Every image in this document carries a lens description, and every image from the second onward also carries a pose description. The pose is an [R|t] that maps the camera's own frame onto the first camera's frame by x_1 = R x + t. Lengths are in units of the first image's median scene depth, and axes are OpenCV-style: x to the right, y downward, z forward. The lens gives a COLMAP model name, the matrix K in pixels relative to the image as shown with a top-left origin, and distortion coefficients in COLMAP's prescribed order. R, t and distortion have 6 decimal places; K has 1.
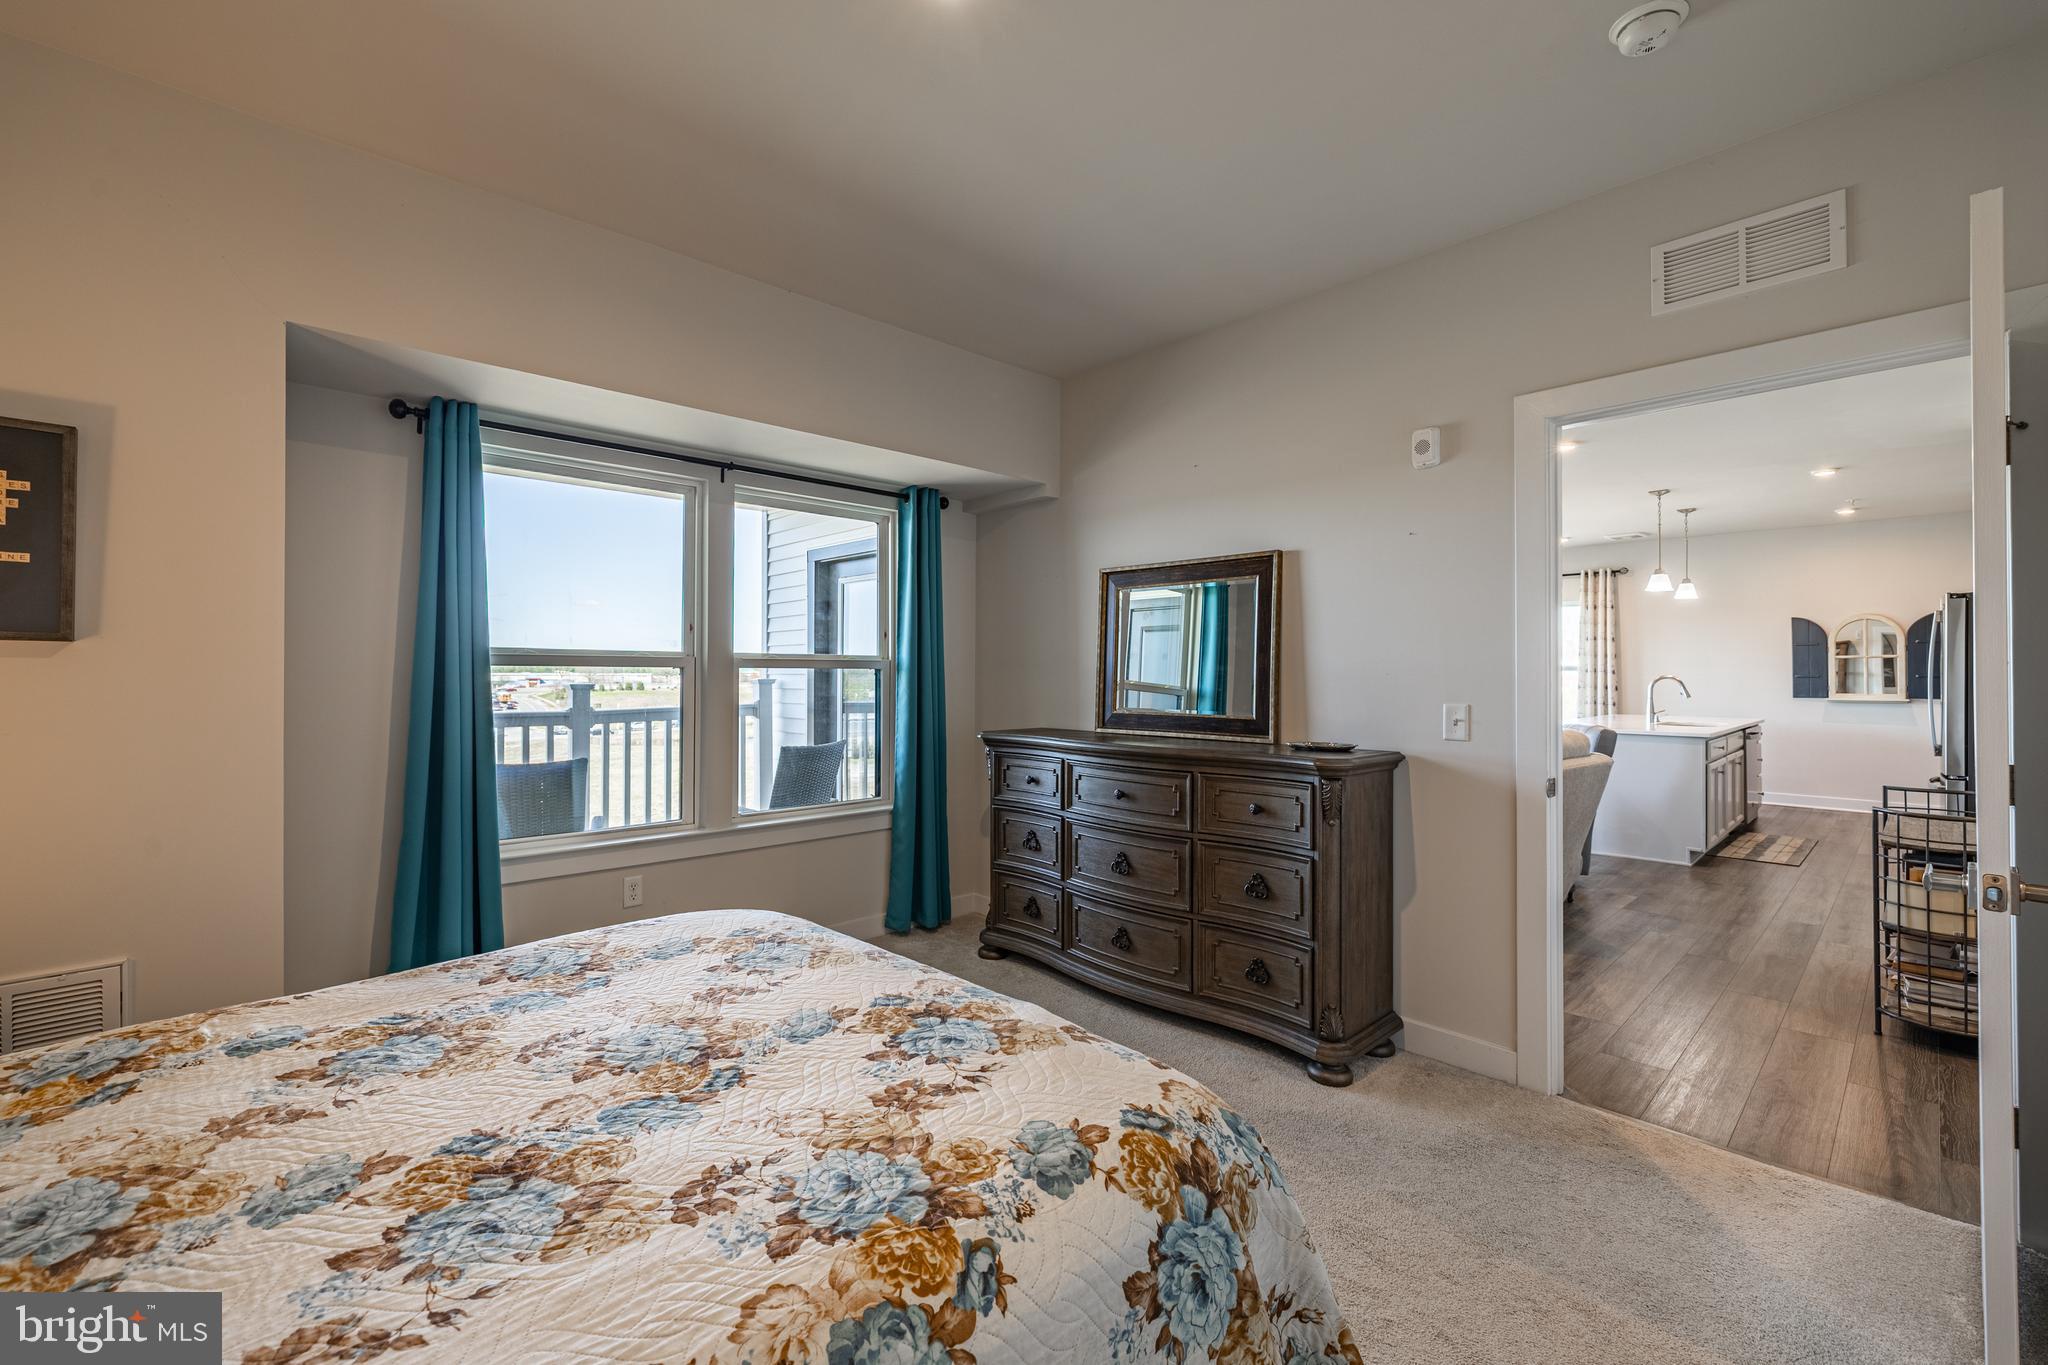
lens RADIAL K [[864.4, 0, 1022.8], [0, 864.4, 667.4], [0, 0, 1]] dist [0.002634, -0.000227]
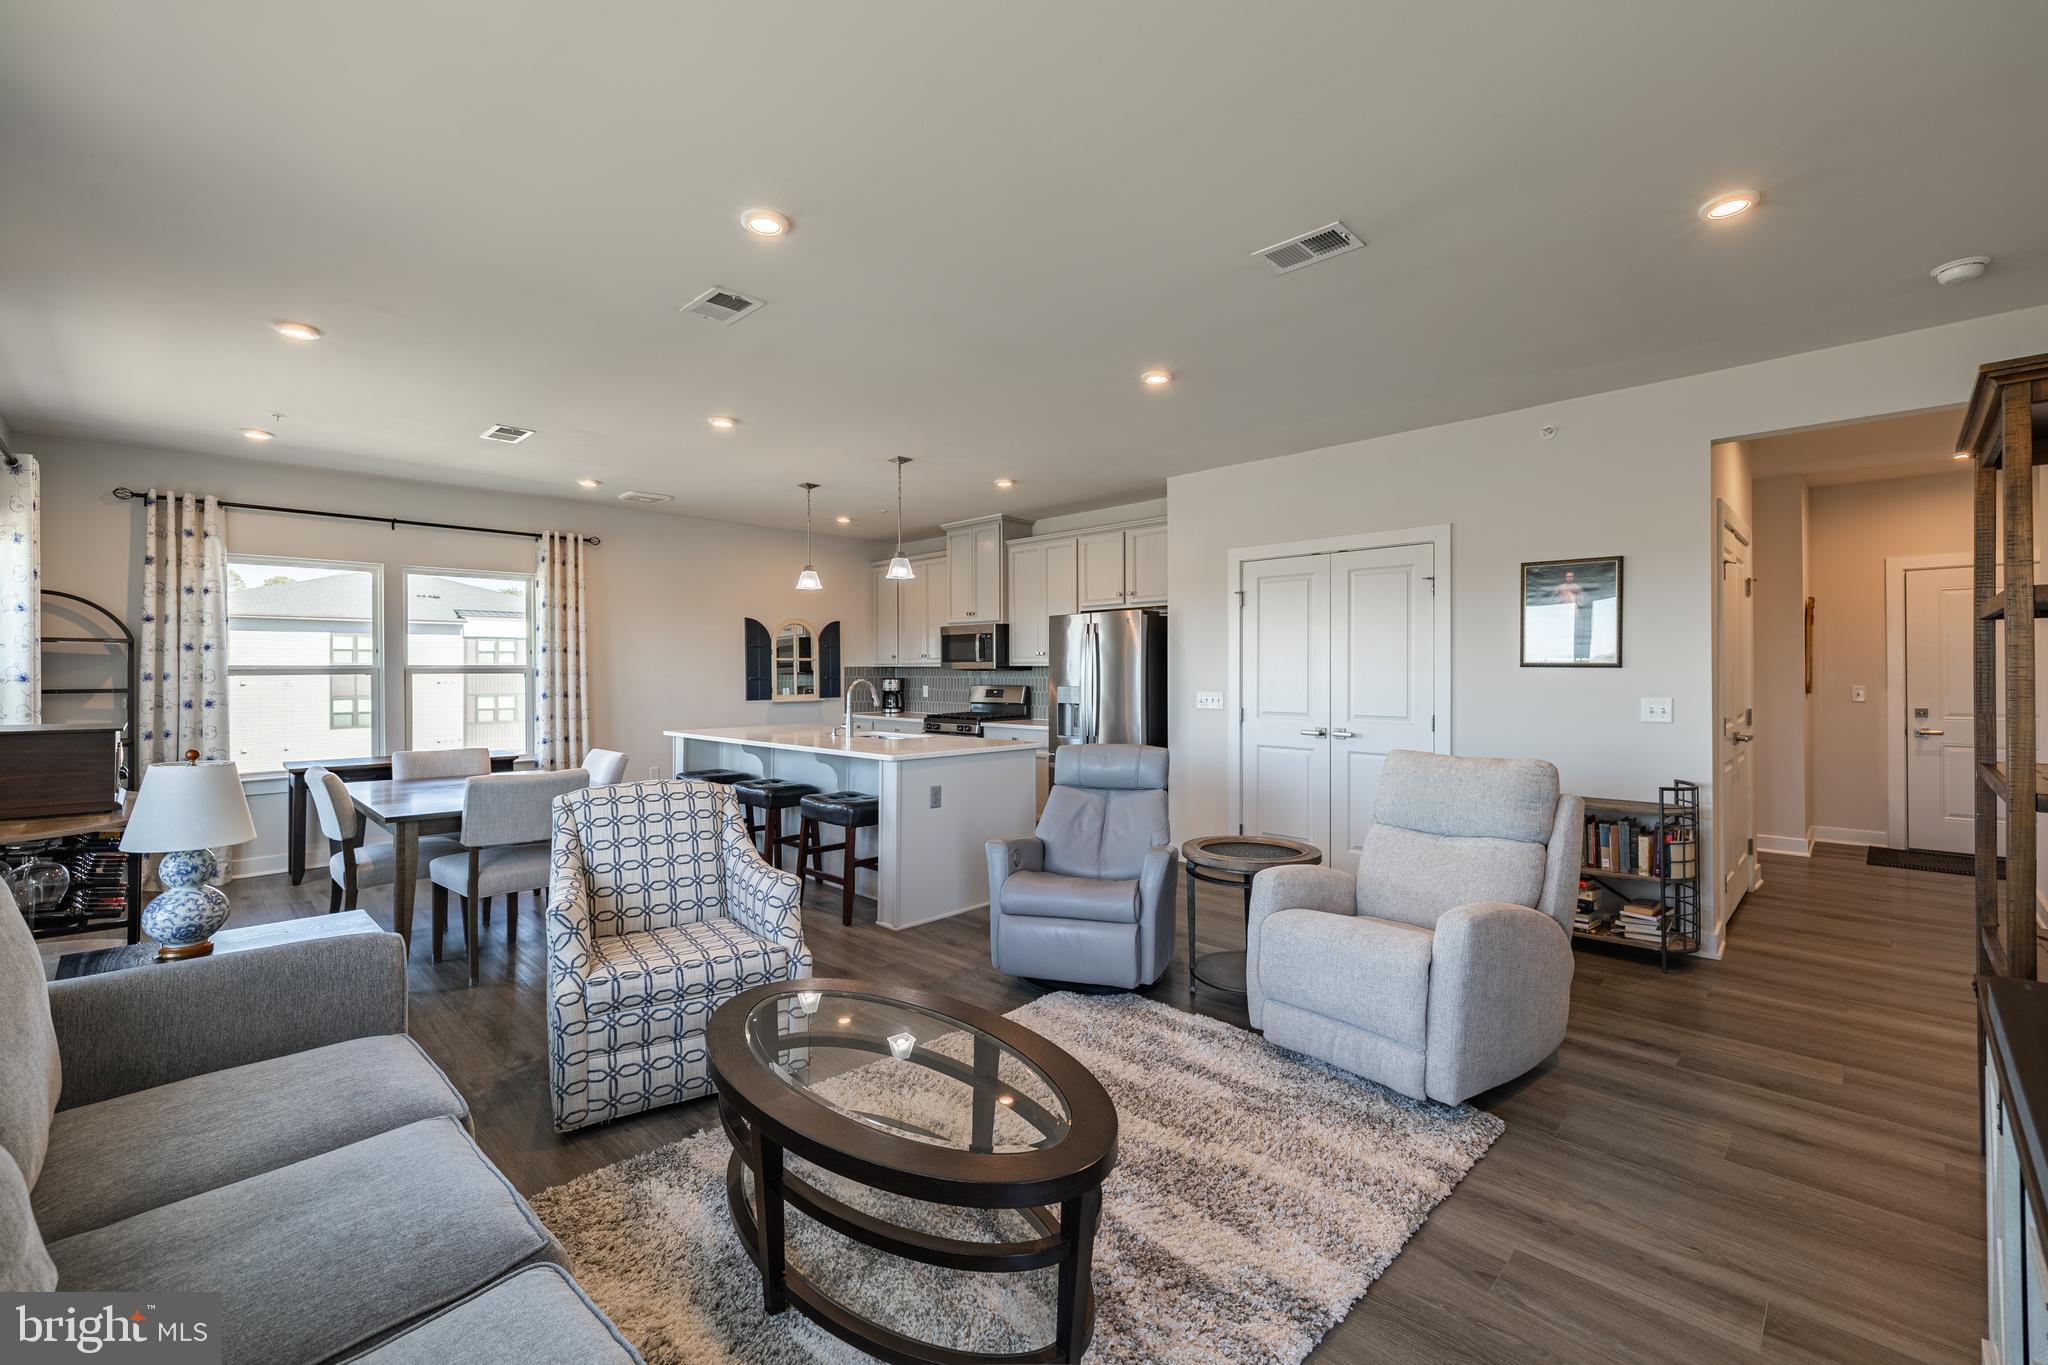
lens RADIAL K [[857.0, 0, 1022.8], [0, 857.0, 667.1], [0, 0, 1]] dist [0.002227, -0.000006]
pose [[-0.024356, 0.004200, 0.999695, -0.369061], [-0.004455, 0.999981, -0.004310, 0.001929], [-0.999693, -0.004559, -0.024337, 3.630290]]
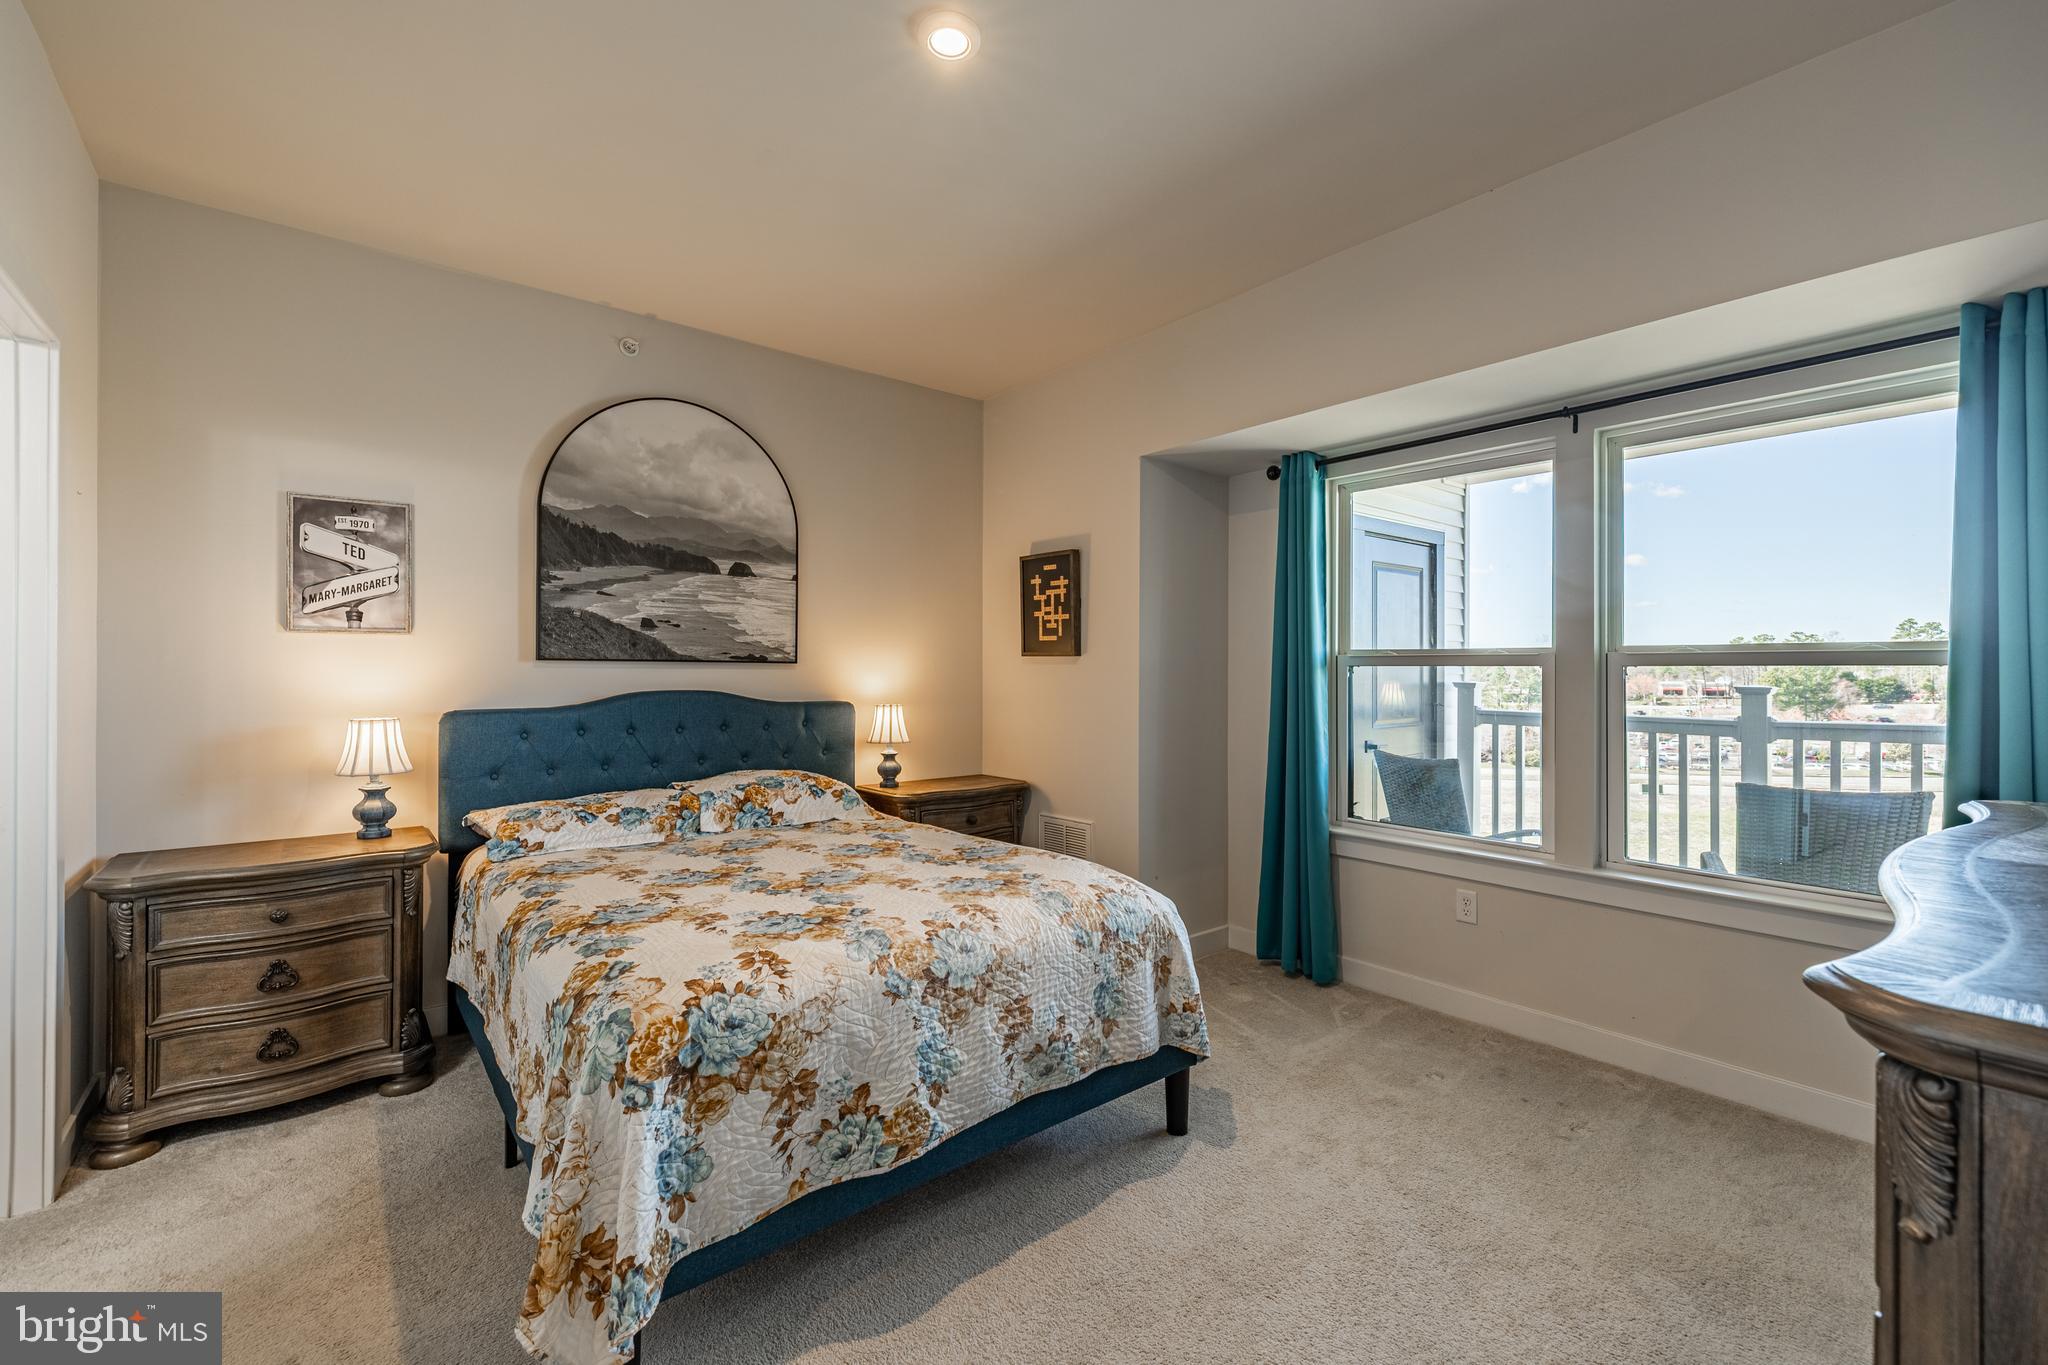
lens RADIAL K [[864.4, 0, 1022.8], [0, 864.4, 667.4], [0, 0, 1]] dist [0.002634, -0.000227]
pose [[-0.078434, -0.007876, -0.996888, 1.040374], [0.005508, 0.999950, -0.008334, 0.012455], [0.996904, -0.006145, -0.078387, 1.197394]]
